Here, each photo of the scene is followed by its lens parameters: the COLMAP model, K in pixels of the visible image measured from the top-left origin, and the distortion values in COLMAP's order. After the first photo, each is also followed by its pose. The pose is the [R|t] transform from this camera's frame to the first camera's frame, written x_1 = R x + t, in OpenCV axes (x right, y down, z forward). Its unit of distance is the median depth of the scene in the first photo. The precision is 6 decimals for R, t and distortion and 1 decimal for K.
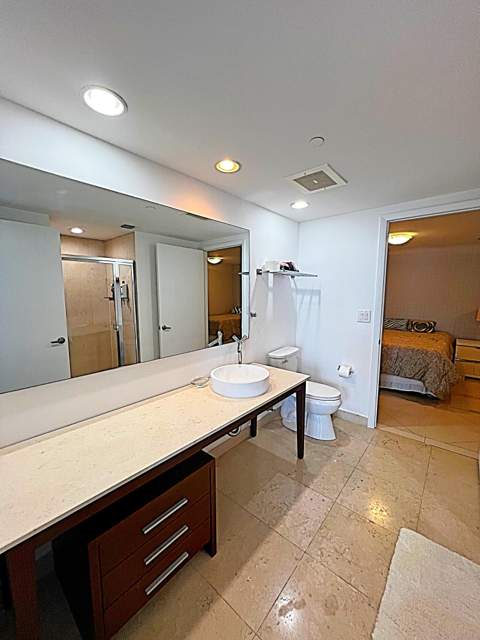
lens RADIAL K [[257.3, 0, 240.0], [0, 257.3, 320.0], [0, 0, 1]] dist [0.014480, -0.000024]
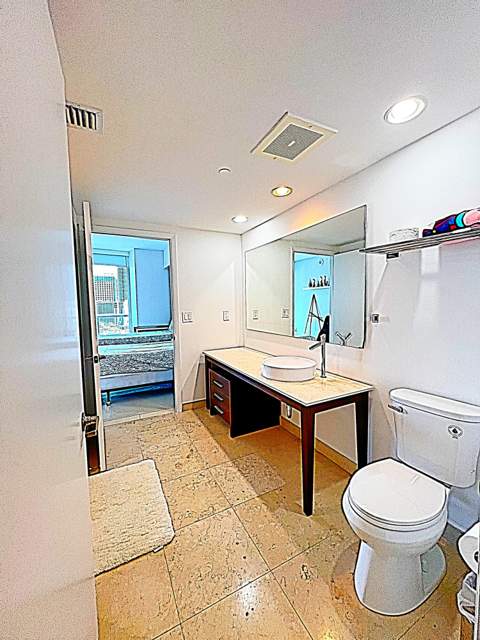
lens RADIAL K [[257.3, 0, 240.0], [0, 257.3, 320.0], [0, 0, 1]] dist [0.014480, -0.000024]
pose [[-0.375506, 0.060136, -0.924867, 0.789323], [-0.085828, 0.991349, 0.099306, -0.049973], [0.922837, 0.116669, -0.367096, 0.857156]]
